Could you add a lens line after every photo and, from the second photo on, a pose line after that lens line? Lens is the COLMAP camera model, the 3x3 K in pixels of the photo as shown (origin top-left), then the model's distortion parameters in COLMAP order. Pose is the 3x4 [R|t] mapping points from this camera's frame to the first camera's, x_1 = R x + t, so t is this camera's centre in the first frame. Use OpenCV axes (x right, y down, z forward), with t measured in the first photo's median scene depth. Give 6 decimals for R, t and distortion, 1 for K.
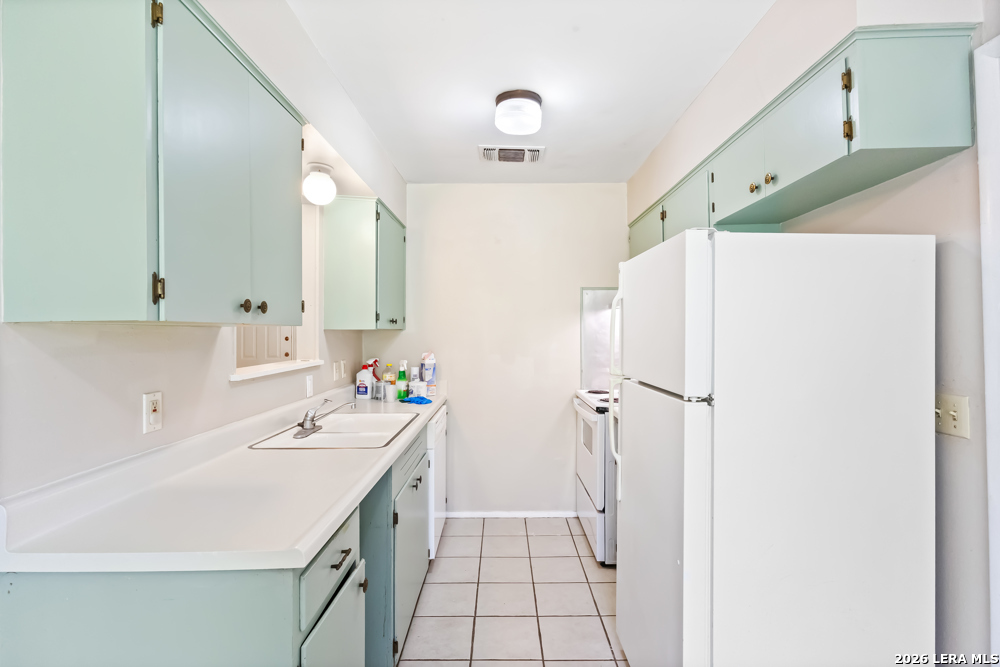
lens RADIAL K [[460.8, 0, 500.7], [0, 460.8, 333.7], [0, 0, 1]] dist [0.001164, 0.000970]
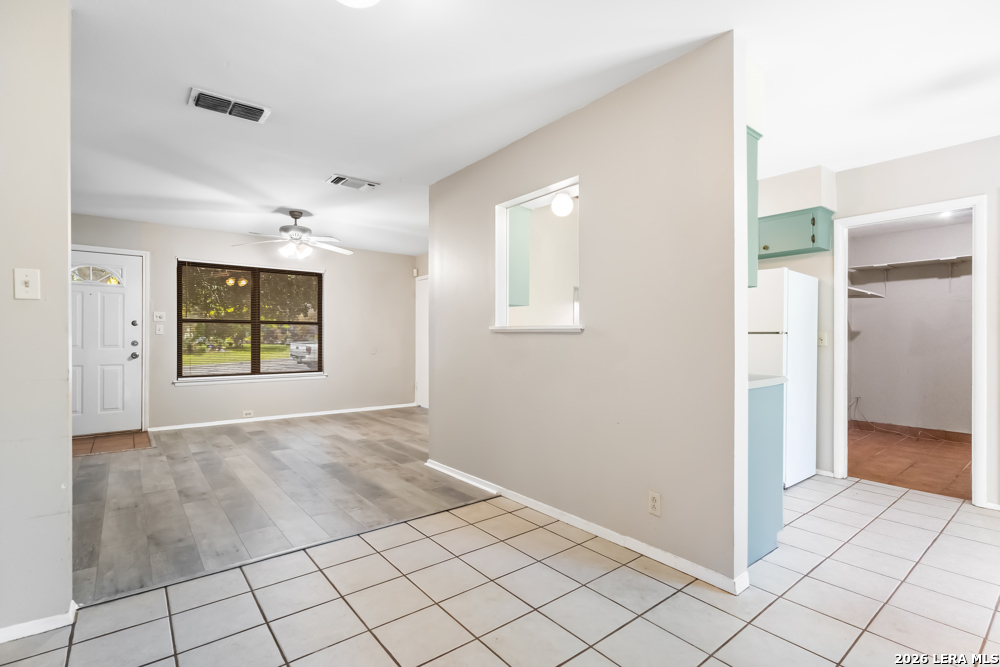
lens RADIAL K [[460.8, 0, 488.7], [0, 460.8, 338.9], [0, 0, 1]] dist [0.001164, 0.000970]
pose [[0.786974, 0.001154, 0.616985, -2.544132], [-0.004607, 0.999981, 0.004007, 0.171867], [-0.616969, -0.005996, 0.786965, -0.006106]]
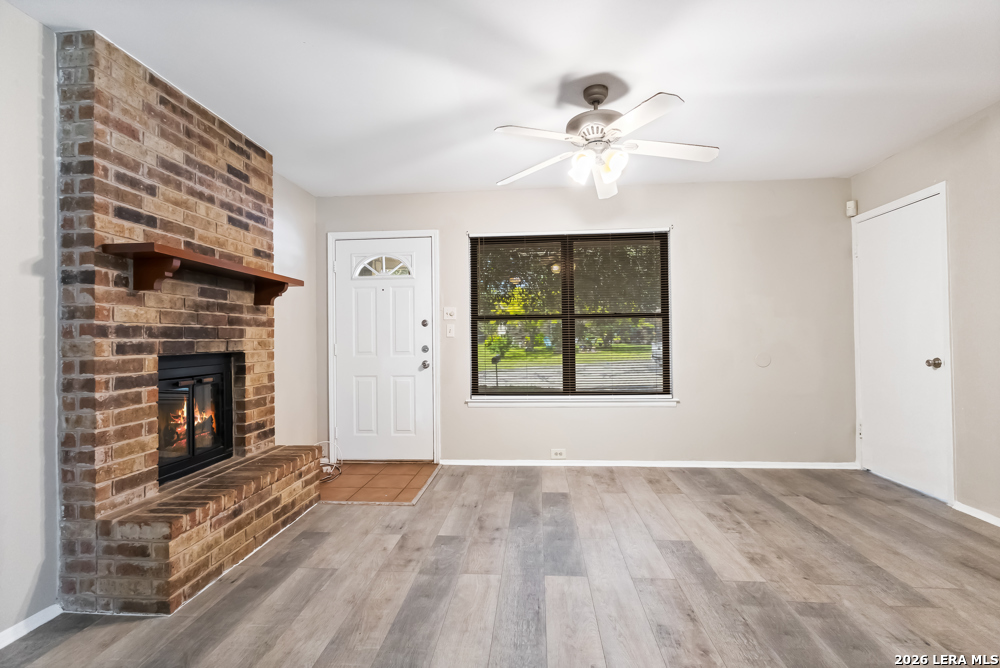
lens RADIAL K [[460.8, 0, 500.2], [0, 460.8, 333.3], [0, 0, 1]] dist [0.001164, 0.000970]
pose [[0.997072, -0.013521, -0.075267, -1.697776], [0.012828, 0.999871, -0.009680, 0.170443], [0.075388, 0.008686, 0.997116, 2.093542]]
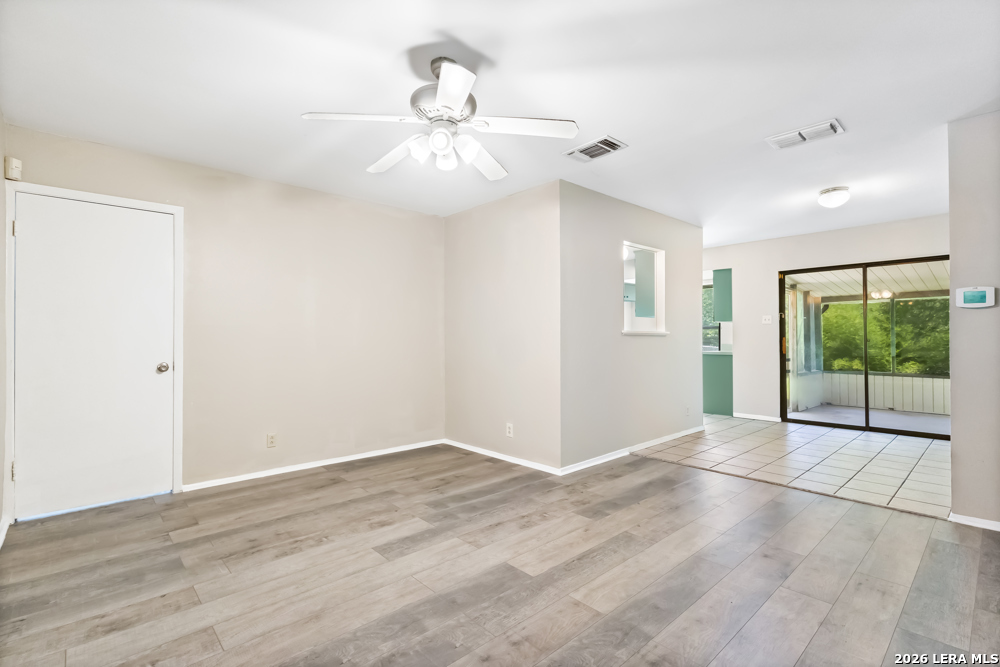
lens RADIAL K [[460.8, 0, 500.8], [0, 460.8, 336.5], [0, 0, 1]] dist [0.001164, 0.000970]
pose [[-0.672448, 0.008040, 0.740100, -2.874154], [0.004599, 0.999967, -0.006685, 0.176505], [-0.740130, -0.001092, -0.672463, 5.090752]]
